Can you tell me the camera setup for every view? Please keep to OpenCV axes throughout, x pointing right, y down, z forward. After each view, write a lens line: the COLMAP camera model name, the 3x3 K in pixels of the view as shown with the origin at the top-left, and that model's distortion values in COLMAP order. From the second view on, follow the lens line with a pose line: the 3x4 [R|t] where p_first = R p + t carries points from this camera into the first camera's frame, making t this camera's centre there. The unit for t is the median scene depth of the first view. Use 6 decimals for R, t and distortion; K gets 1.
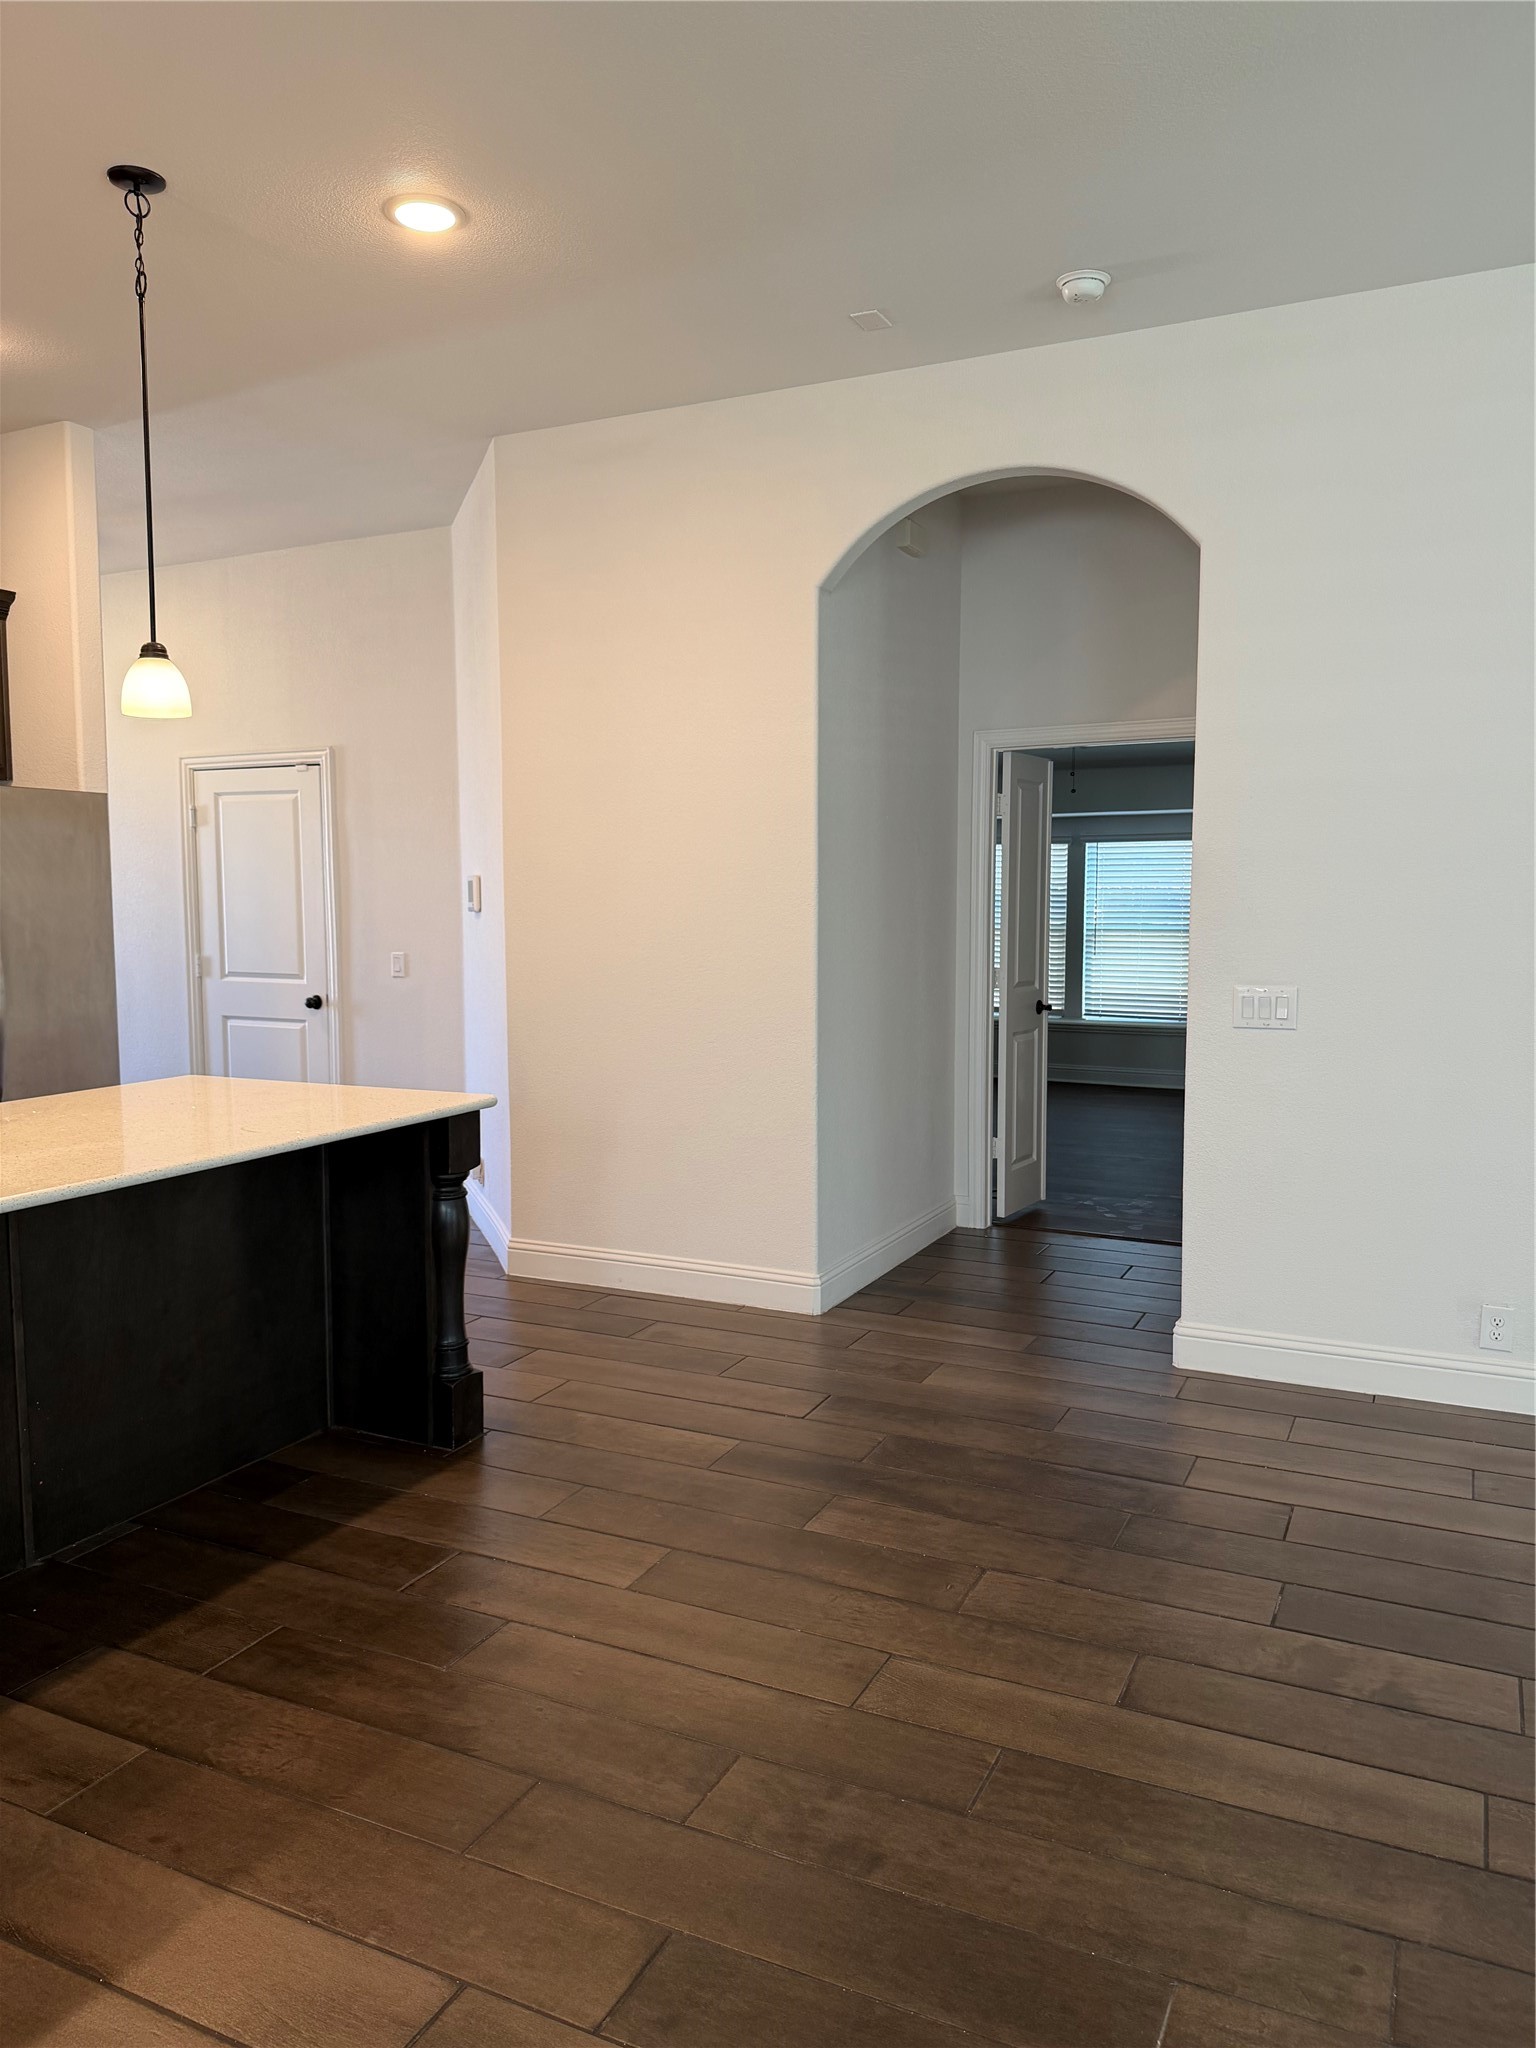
lens RADIAL K [[1451.1, 0, 775.0], [0, 1451.1, 1023.4], [0, 0, 1]] dist [0.035707, -0.056443]
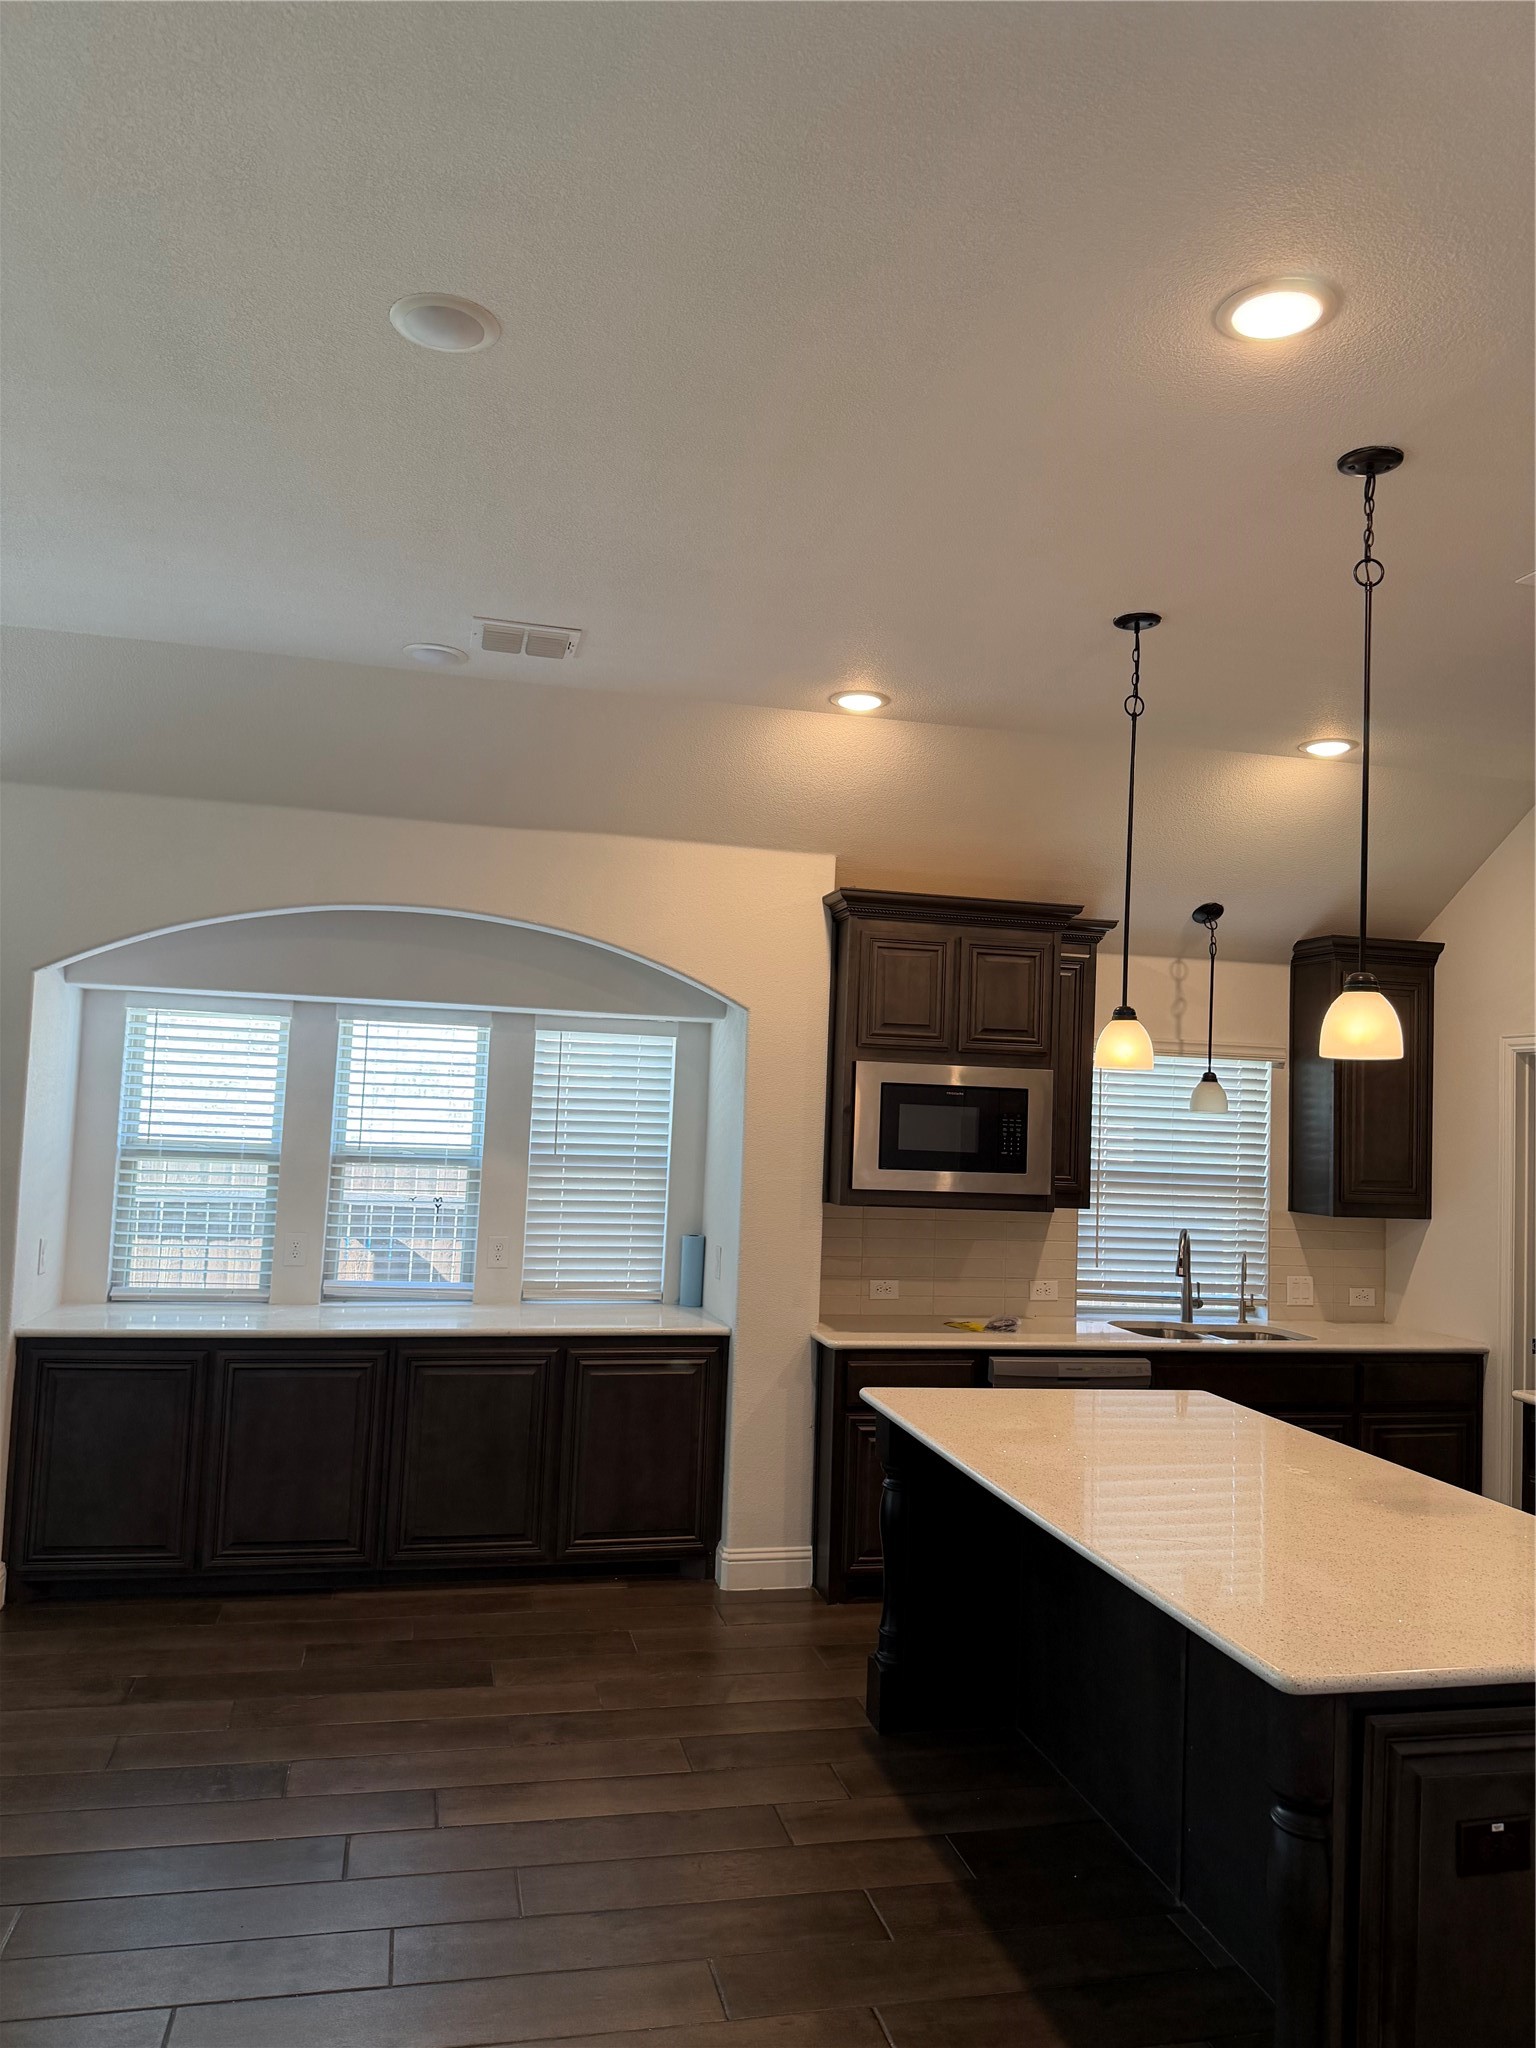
lens RADIAL K [[1441.2, 0, 753.9], [0, 1441.2, 1022.3], [0, 0, 1]] dist [0.087569, -0.141247]
pose [[-0.788466, -0.066586, -0.611464, 0.397942], [-0.088940, 0.996018, 0.006223, -0.227647], [0.608614, 0.059290, -0.791248, 1.596220]]
